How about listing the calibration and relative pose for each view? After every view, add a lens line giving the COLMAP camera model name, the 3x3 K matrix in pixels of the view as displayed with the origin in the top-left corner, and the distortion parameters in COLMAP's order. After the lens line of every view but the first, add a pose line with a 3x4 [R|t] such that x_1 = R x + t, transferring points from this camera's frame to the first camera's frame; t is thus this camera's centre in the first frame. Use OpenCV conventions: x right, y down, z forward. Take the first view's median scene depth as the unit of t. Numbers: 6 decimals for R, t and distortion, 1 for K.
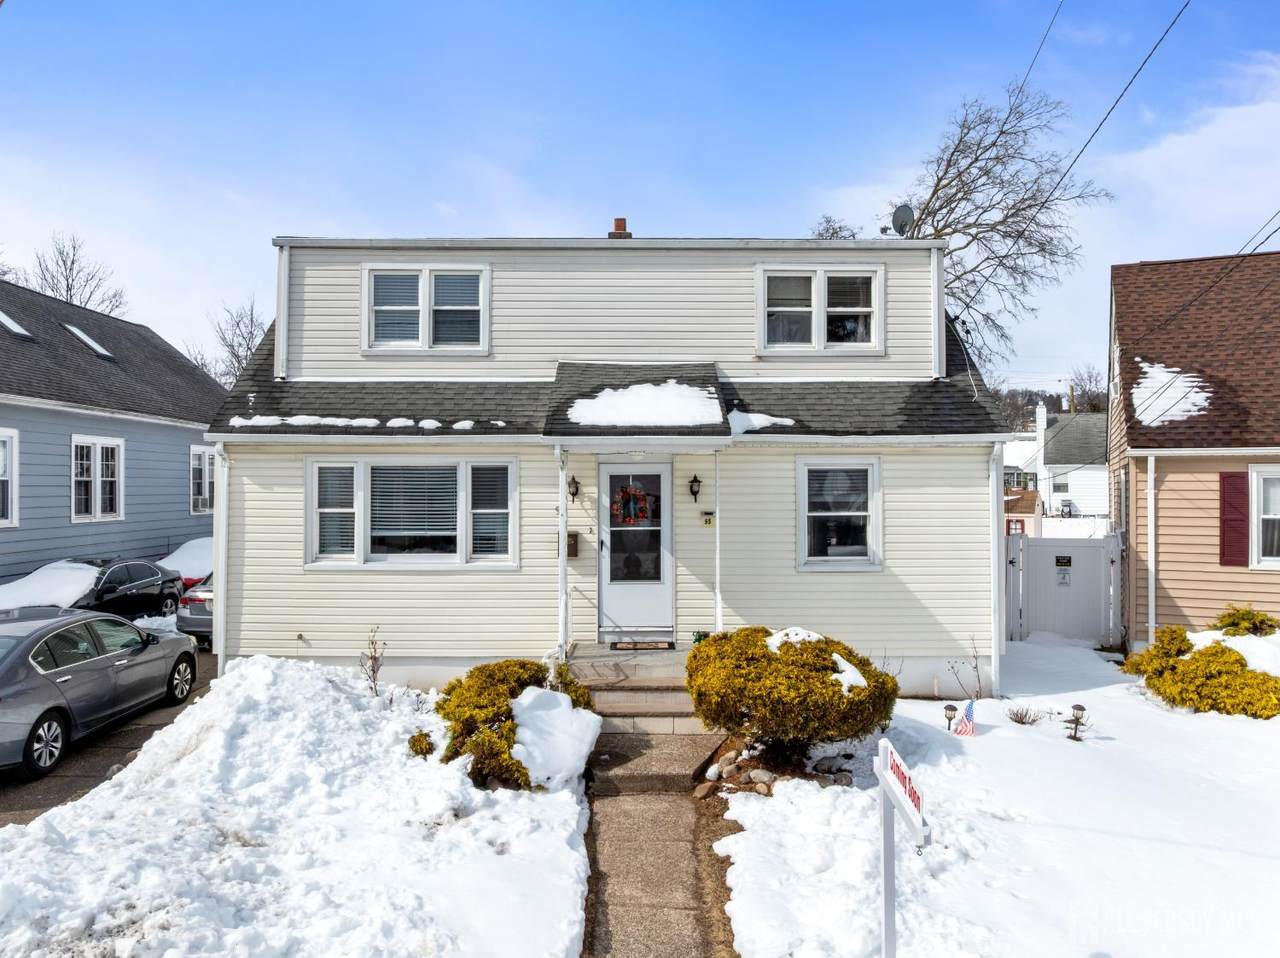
lens RADIAL K [[900.7, 0, 640.0], [0, 900.7, 479.0], [0, 0, 1]] dist [-0.038177, -0.000189]
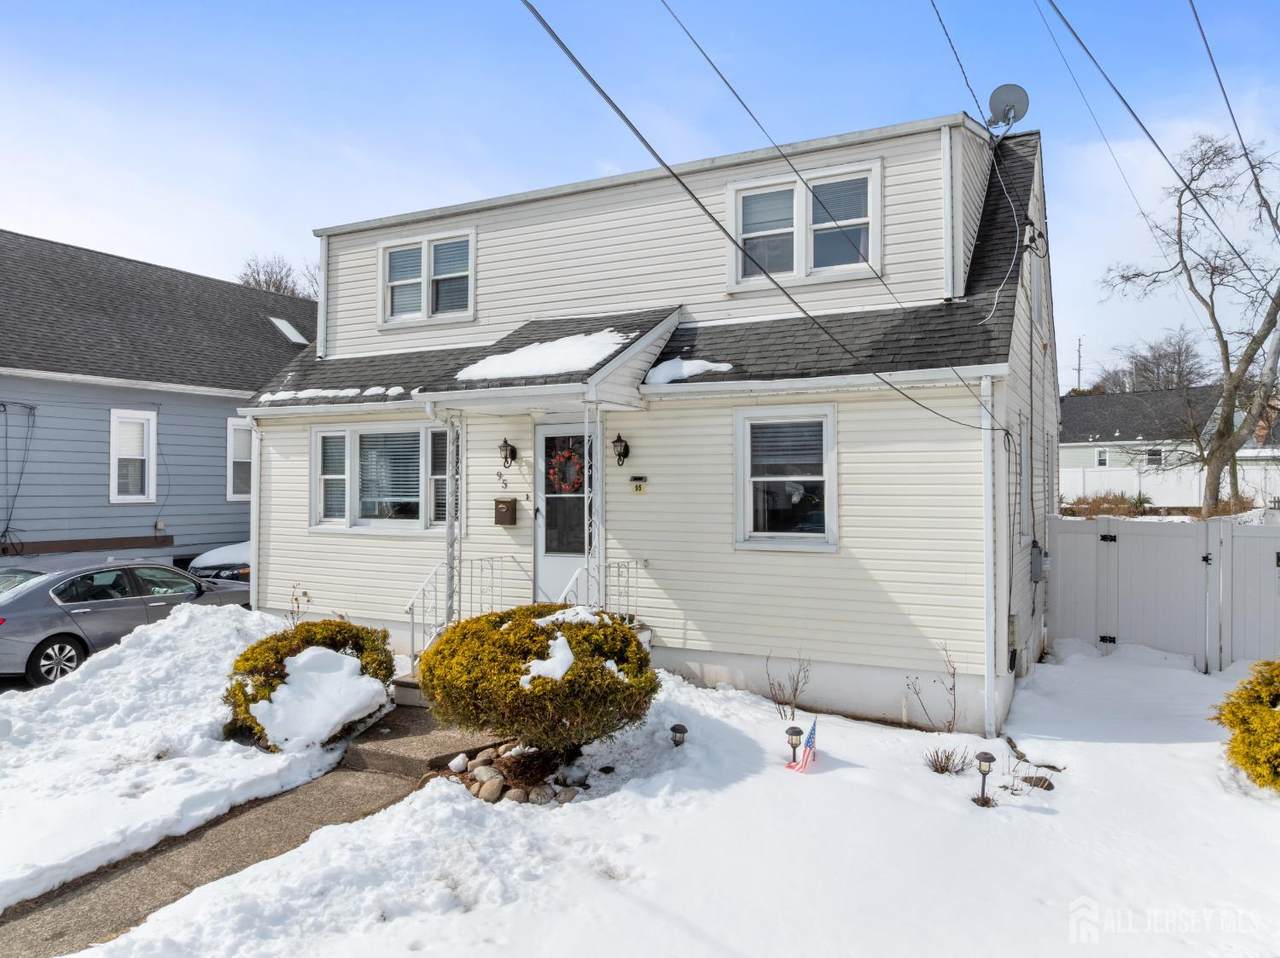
lens RADIAL K [[906.0, 0, 640.0], [0, 906.0, 479.0], [0, 0, 1]] dist [-0.038760, 0.000414]
pose [[0.880574, -0.002591, -0.473902, 0.487053], [0.003302, 0.999994, 0.000668, 0.037874], [0.473898, -0.002153, 0.880577, 0.232520]]
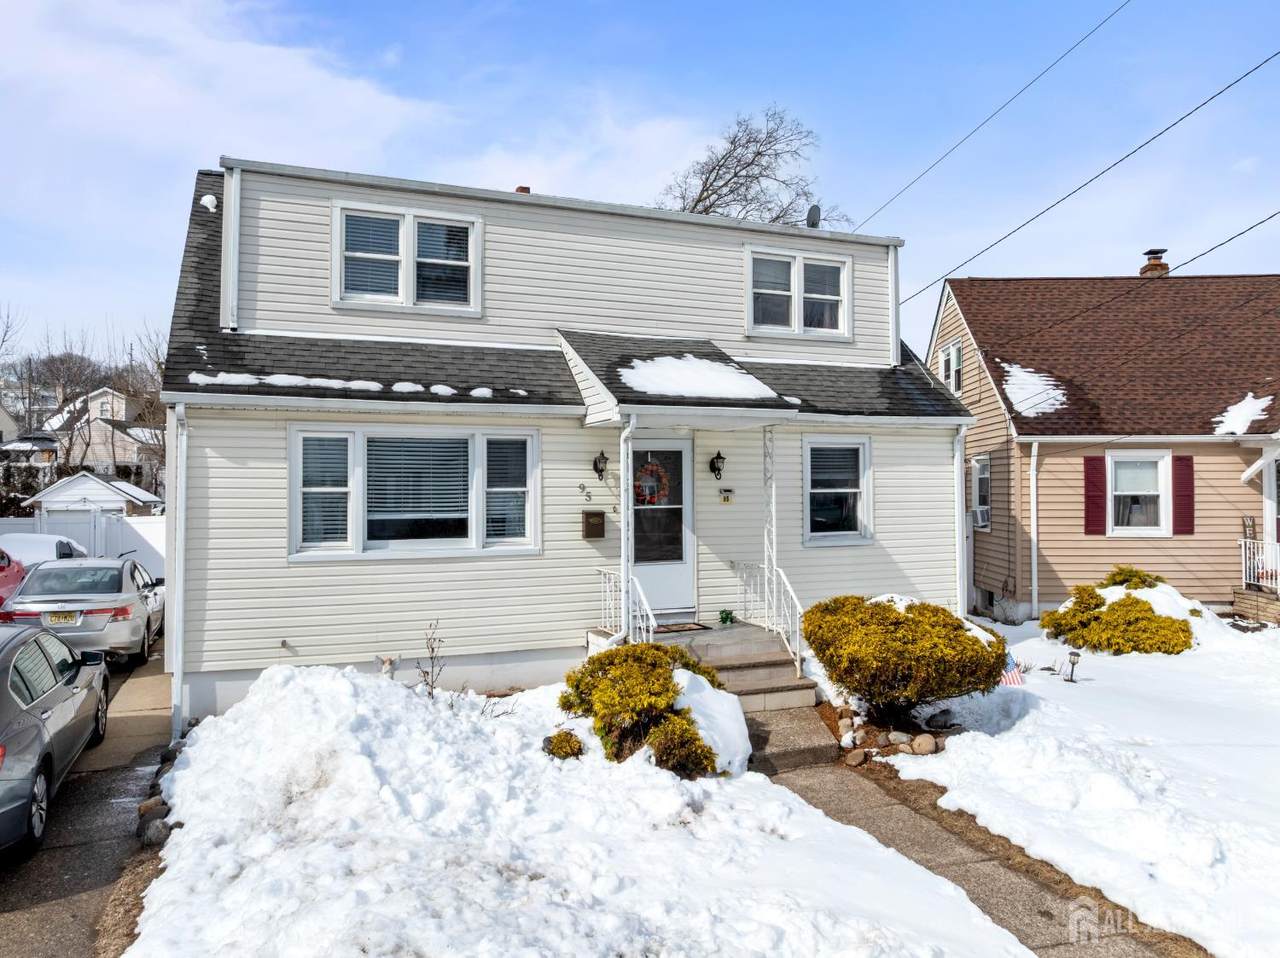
lens RADIAL K [[906.0, 0, 640.0], [0, 906.0, 479.0], [0, 0, 1]] dist [-0.038760, 0.000414]
pose [[0.928749, -0.000341, 0.370708, -0.378767], [0.001856, 0.999991, -0.003730, 0.028707], [-0.370704, 0.004152, 0.928742, 0.111440]]
